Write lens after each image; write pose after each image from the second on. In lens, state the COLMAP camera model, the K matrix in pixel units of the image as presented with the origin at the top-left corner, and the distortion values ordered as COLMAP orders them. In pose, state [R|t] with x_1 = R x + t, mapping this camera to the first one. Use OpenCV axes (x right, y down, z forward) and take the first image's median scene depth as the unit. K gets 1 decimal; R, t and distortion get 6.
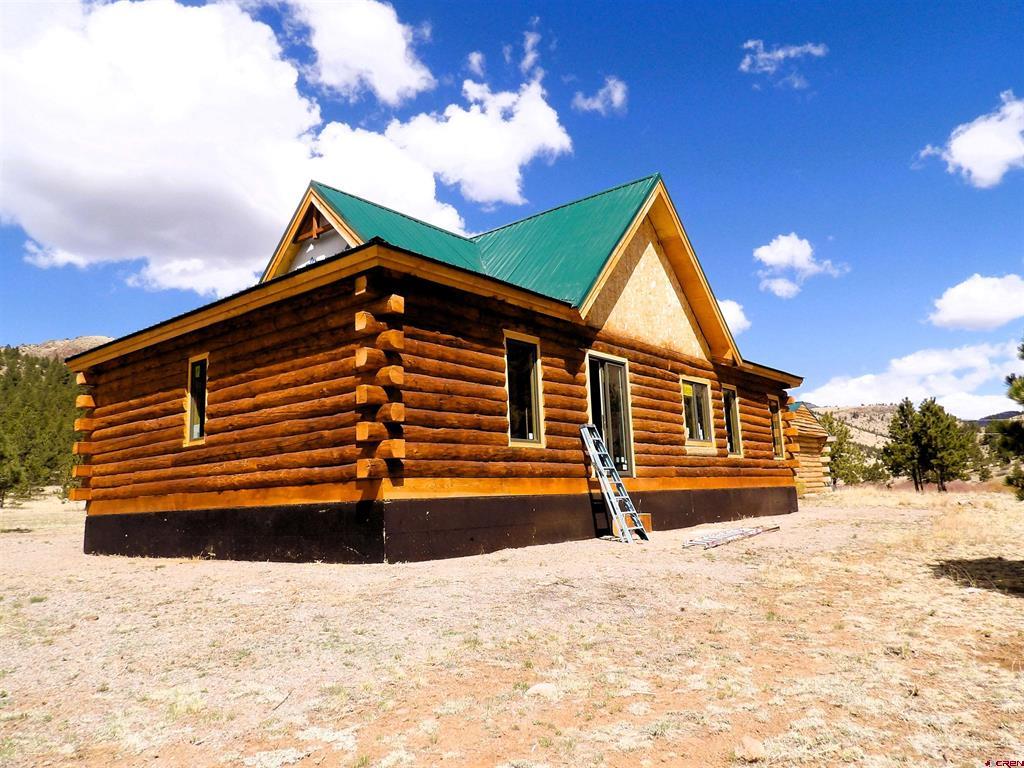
lens RADIAL K [[718.7, 0, 512.2], [0, 718.7, 381.5], [0, 0, 1]] dist [-0.052861, 0.003051]
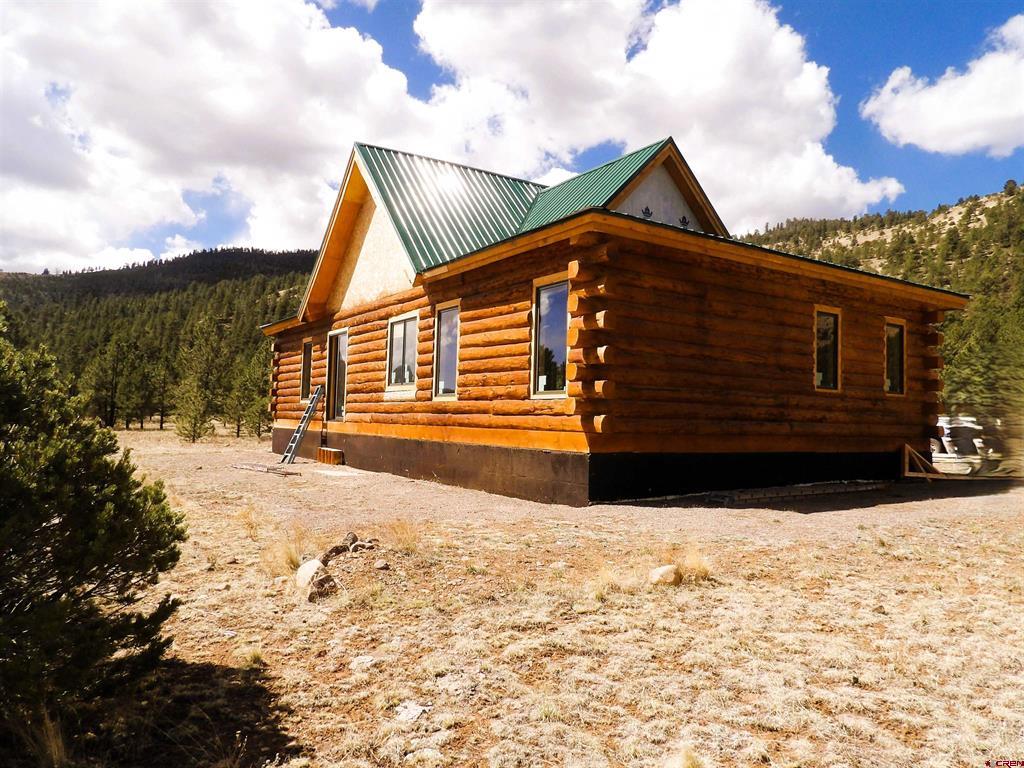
lens RADIAL K [[718.7, 0, 512.7], [0, 718.7, 383.7], [0, 0, 1]] dist [-0.052861, 0.003051]
pose [[-0.289686, -0.002339, -0.957119, 1.119341], [0.156046, 0.986502, -0.049641, 0.151791], [0.944315, -0.163735, -0.285411, 1.422912]]
